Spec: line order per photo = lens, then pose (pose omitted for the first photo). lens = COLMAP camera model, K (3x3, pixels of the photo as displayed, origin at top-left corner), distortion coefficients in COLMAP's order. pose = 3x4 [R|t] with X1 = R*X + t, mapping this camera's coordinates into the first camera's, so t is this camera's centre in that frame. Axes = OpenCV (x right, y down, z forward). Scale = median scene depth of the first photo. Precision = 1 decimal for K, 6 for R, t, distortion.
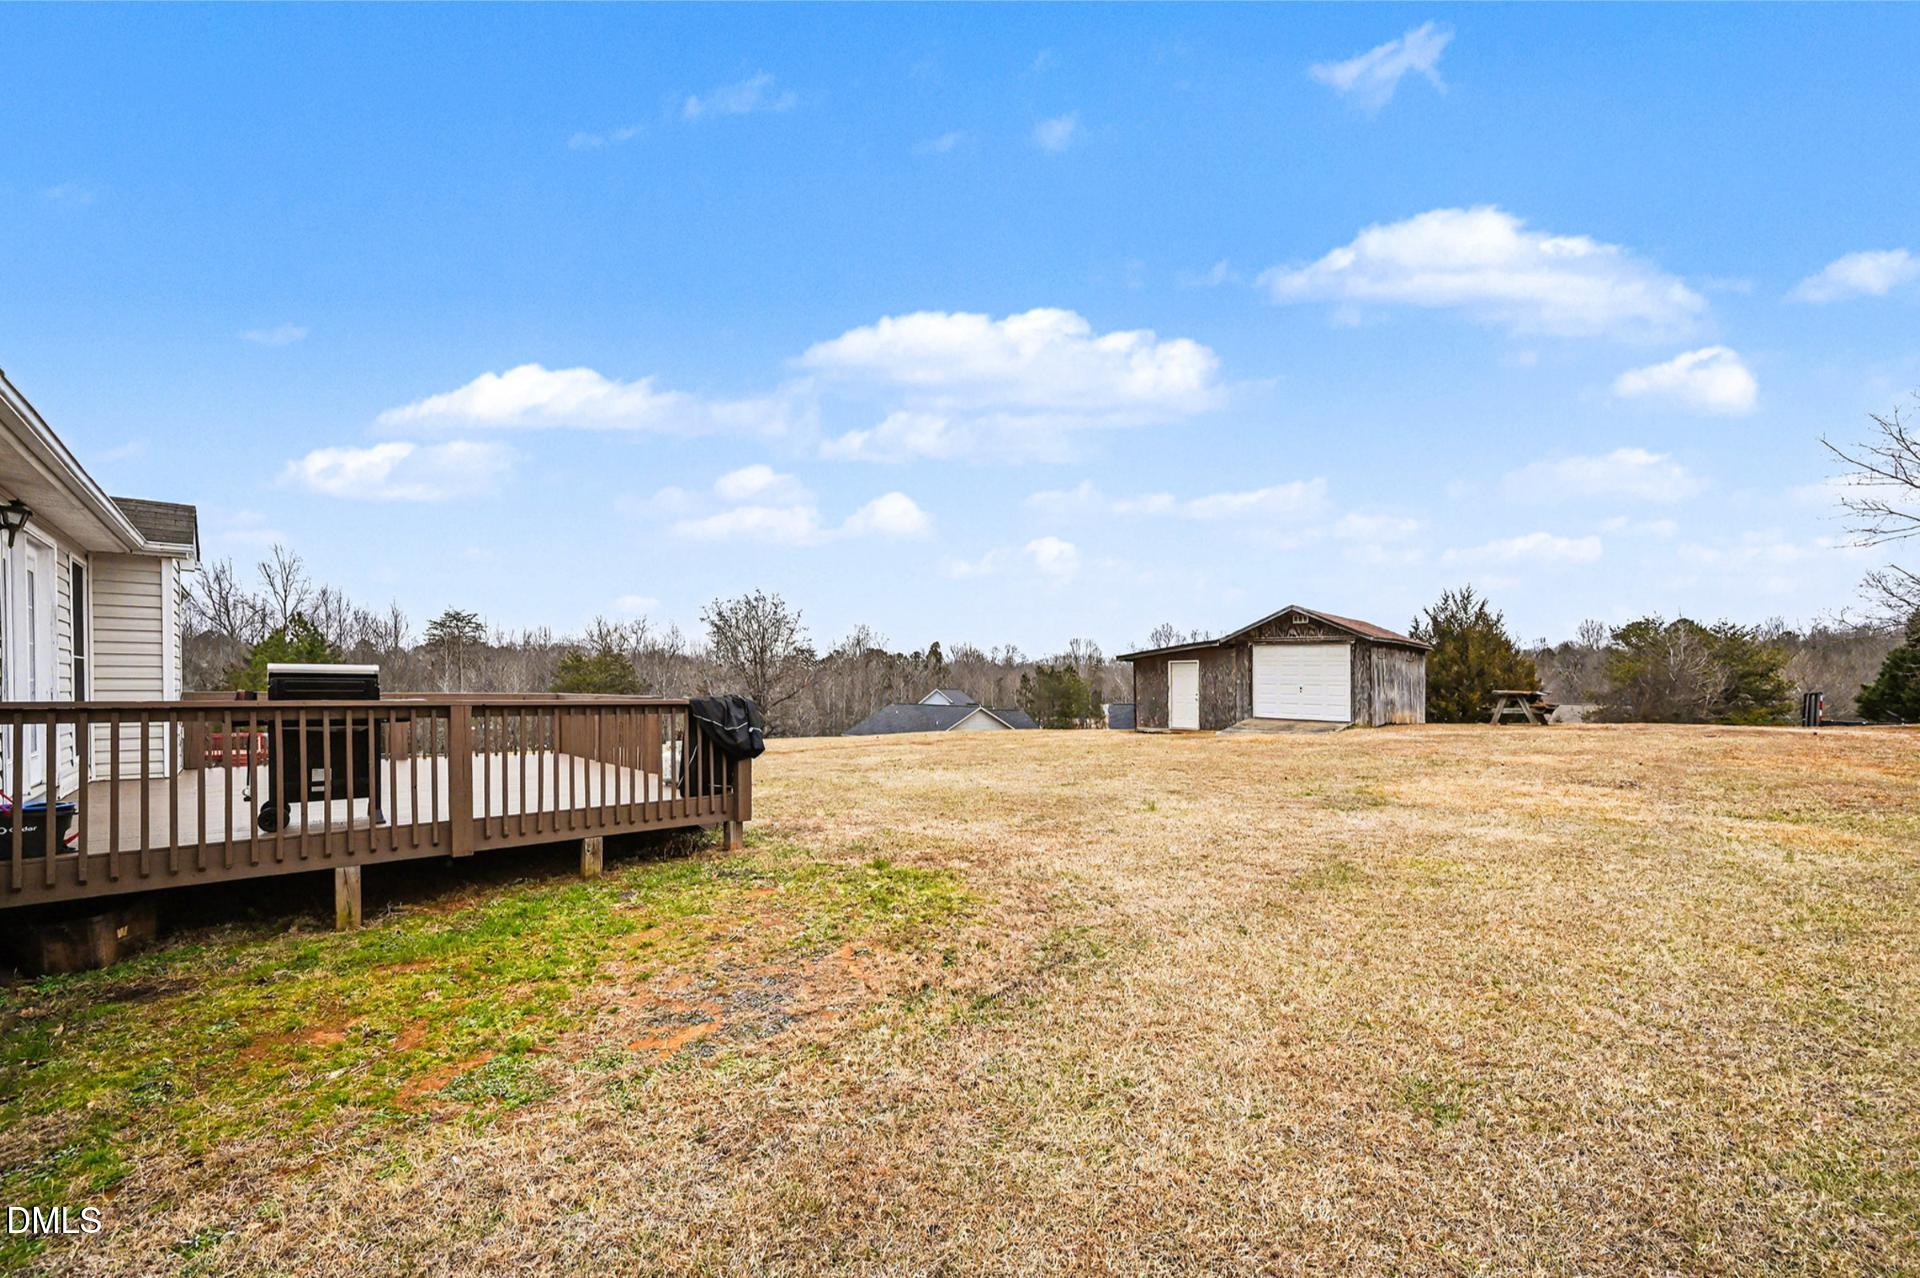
lens RADIAL K [[760.0, 0, 960.1], [0, 760.0, 643.3], [0, 0, 1]] dist [-0.001088, 0.000134]
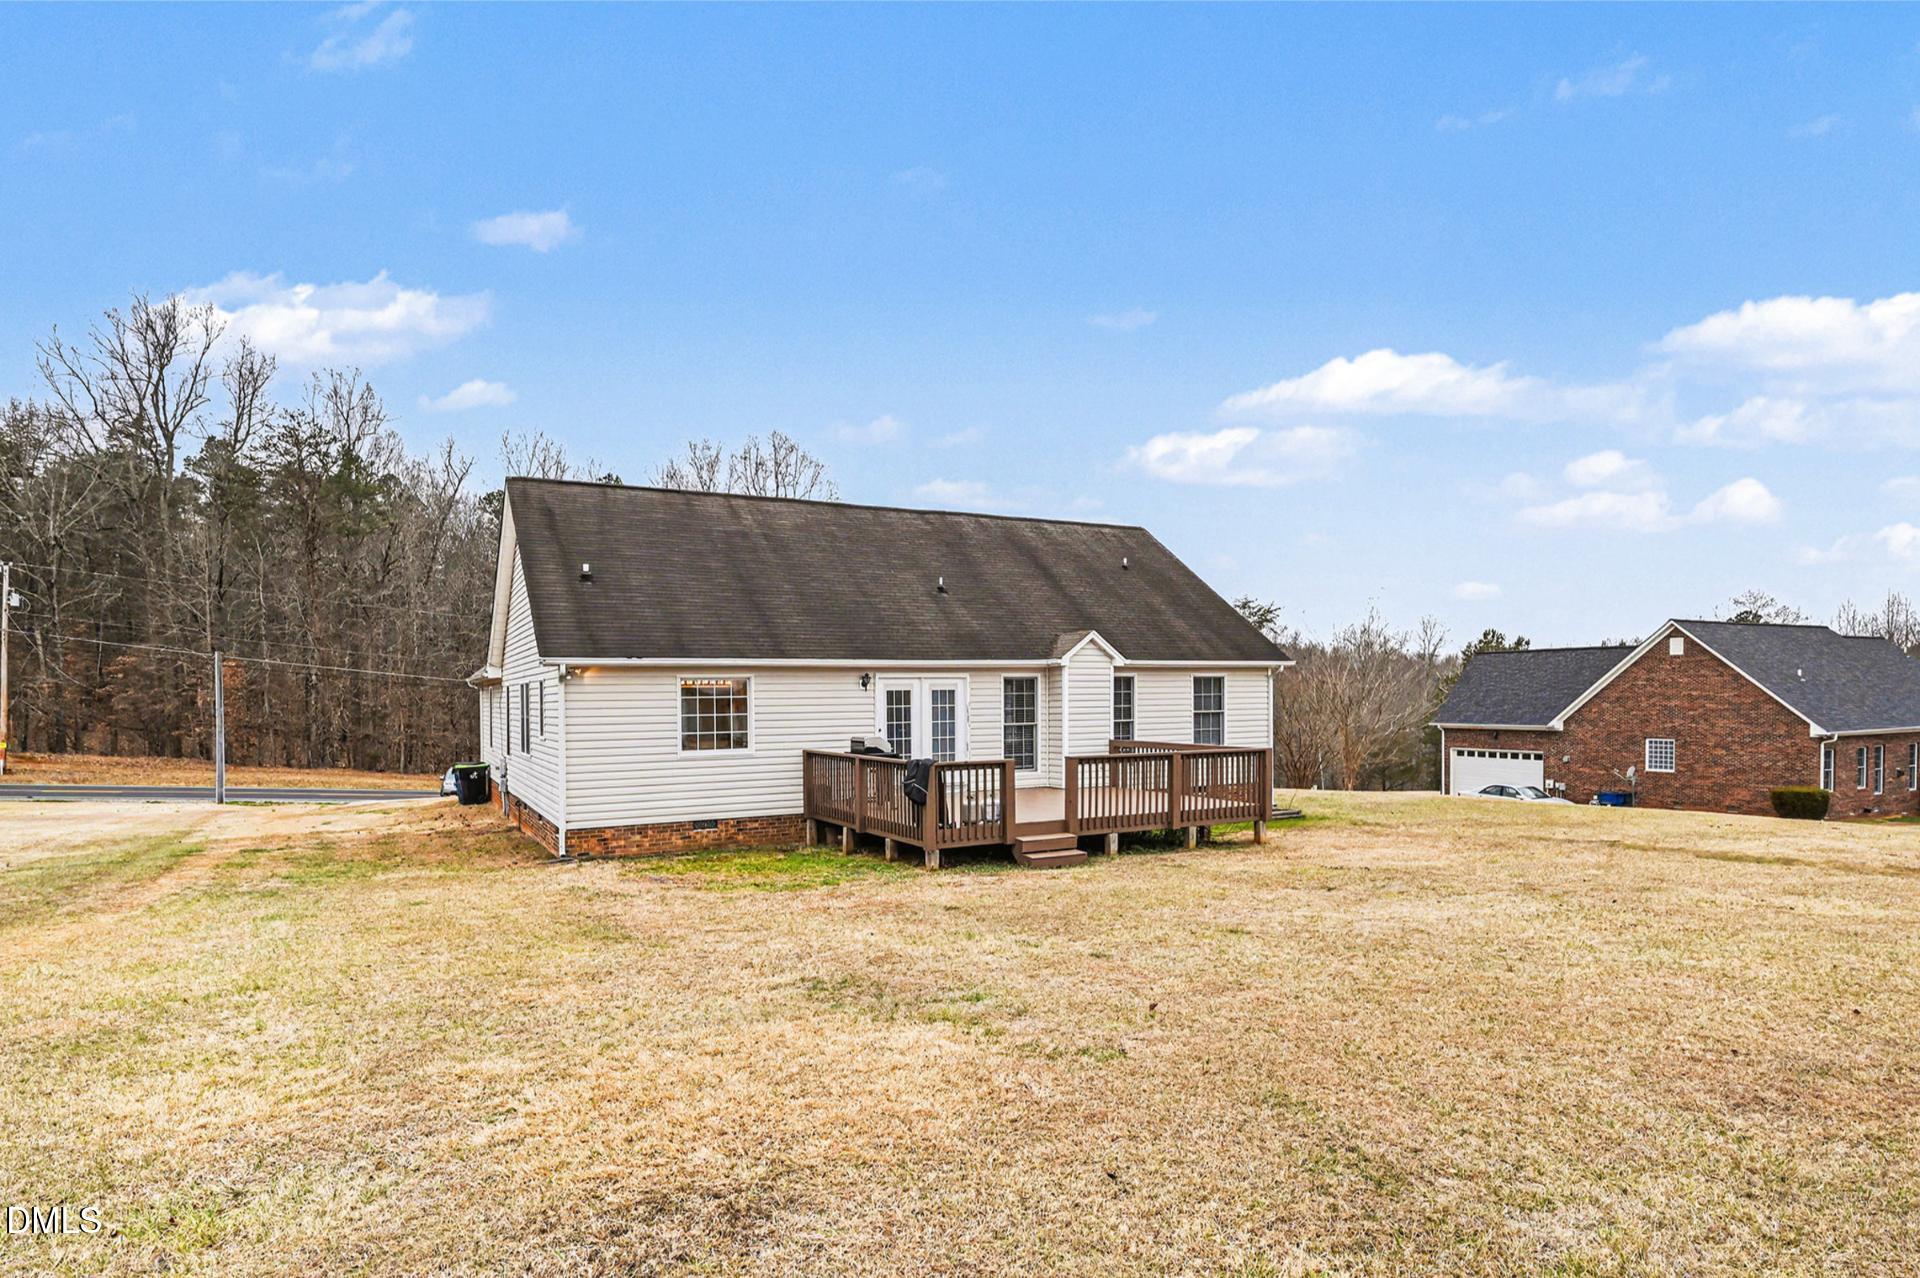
lens RADIAL K [[760.0, 0, 960.0], [0, 760.0, 638.7], [0, 0, 1]] dist [-0.001088, 0.000134]
pose [[0.999999, -0.000092, -0.001075, -1.117773], [0.000096, 0.999995, 0.003110, 0.008632], [0.001075, -0.003110, 0.999995, 0.003888]]
